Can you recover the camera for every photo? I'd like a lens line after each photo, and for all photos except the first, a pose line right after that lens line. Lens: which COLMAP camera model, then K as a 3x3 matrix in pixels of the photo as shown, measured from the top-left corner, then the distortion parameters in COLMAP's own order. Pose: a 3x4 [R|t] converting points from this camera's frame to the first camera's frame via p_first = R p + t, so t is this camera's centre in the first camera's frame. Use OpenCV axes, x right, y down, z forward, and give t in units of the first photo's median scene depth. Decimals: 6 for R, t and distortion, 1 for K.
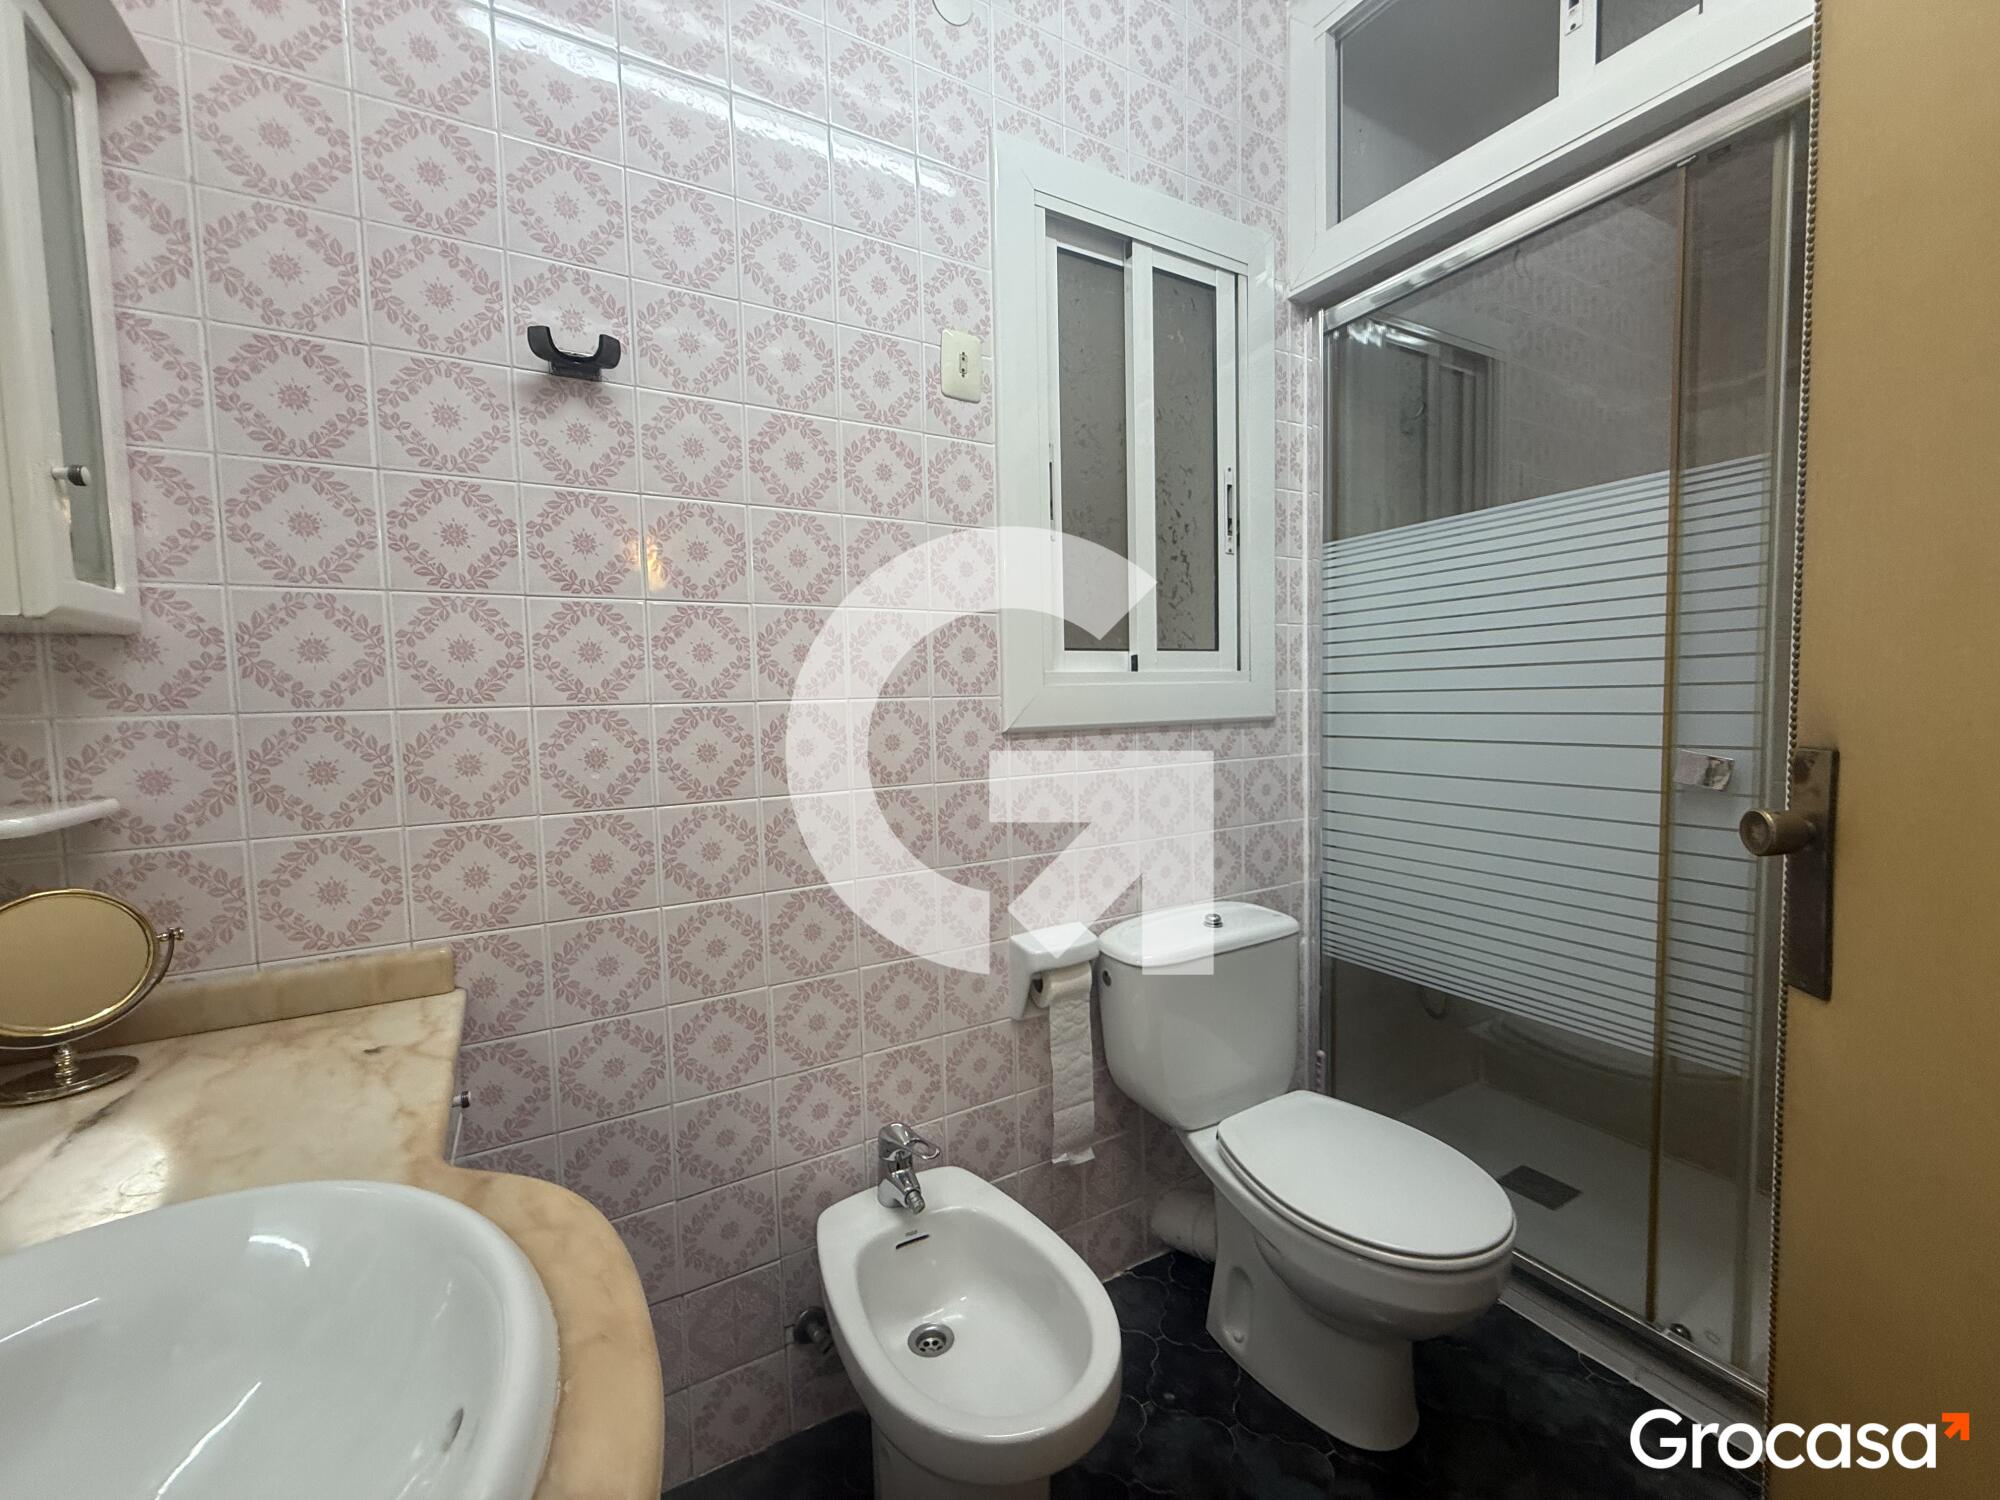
lens RADIAL K [[799.7, 0, 1001.9], [0, 799.7, 748.0], [0, 0, 1]] dist [0.000775, -0.000139]
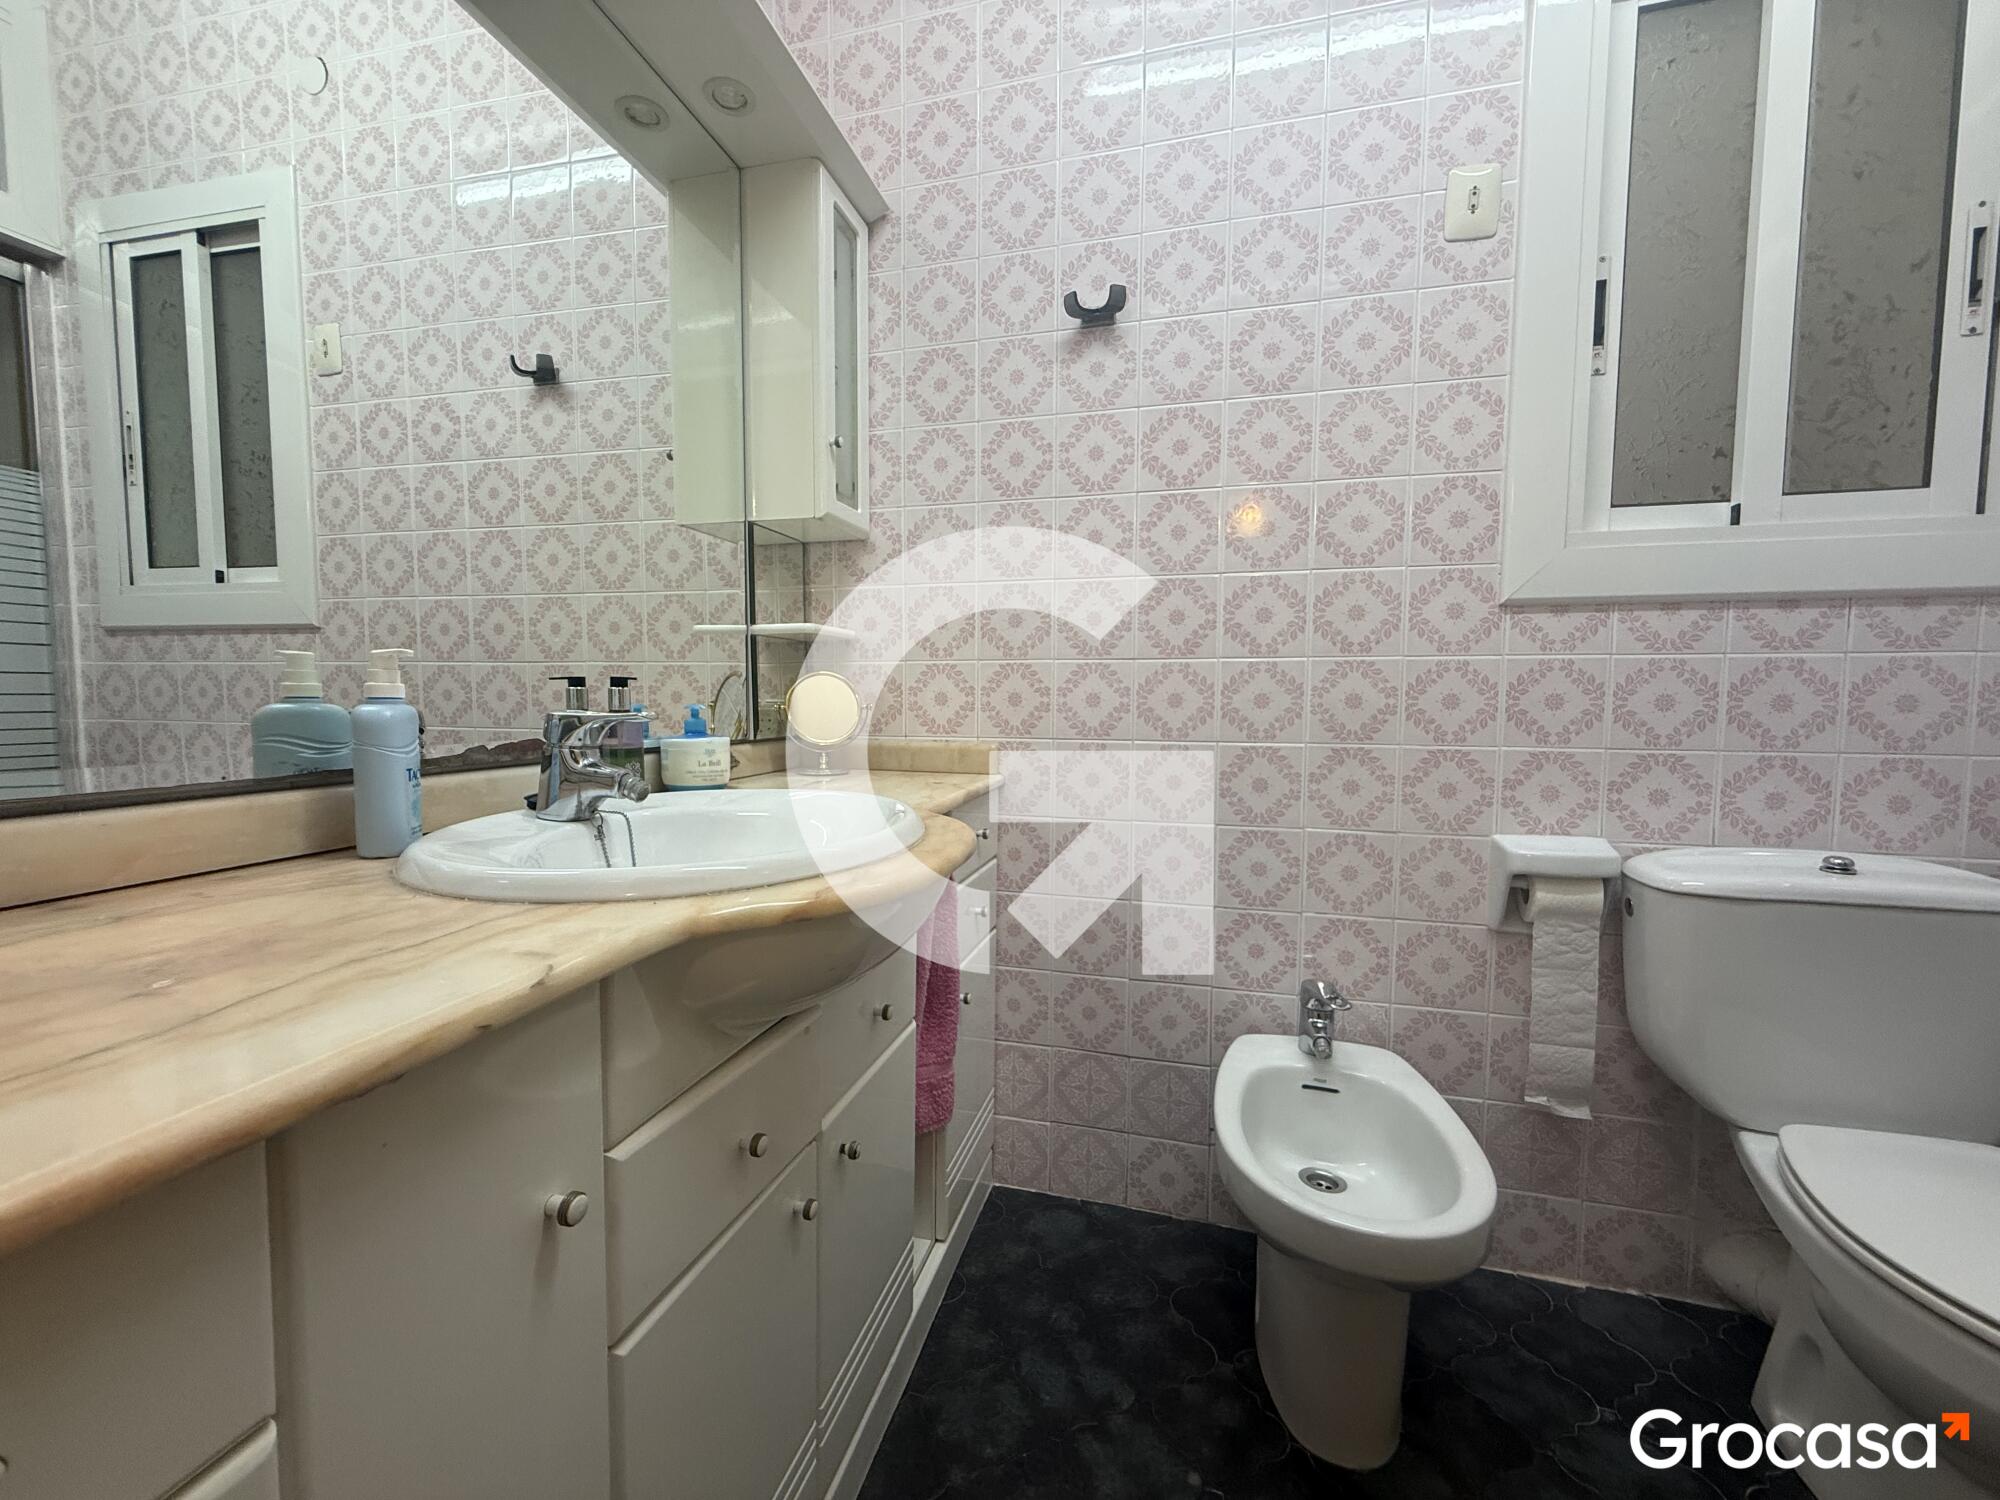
lens RADIAL K [[799.7, 0, 1003.4], [0, 799.7, 749.8], [0, 0, 1]] dist [0.000775, -0.000139]
pose [[0.703887, 0.070861, -0.706768, 0.275310], [-0.064742, 0.997270, 0.035508, 0.159439], [0.707355, 0.020764, 0.706553, -0.021446]]
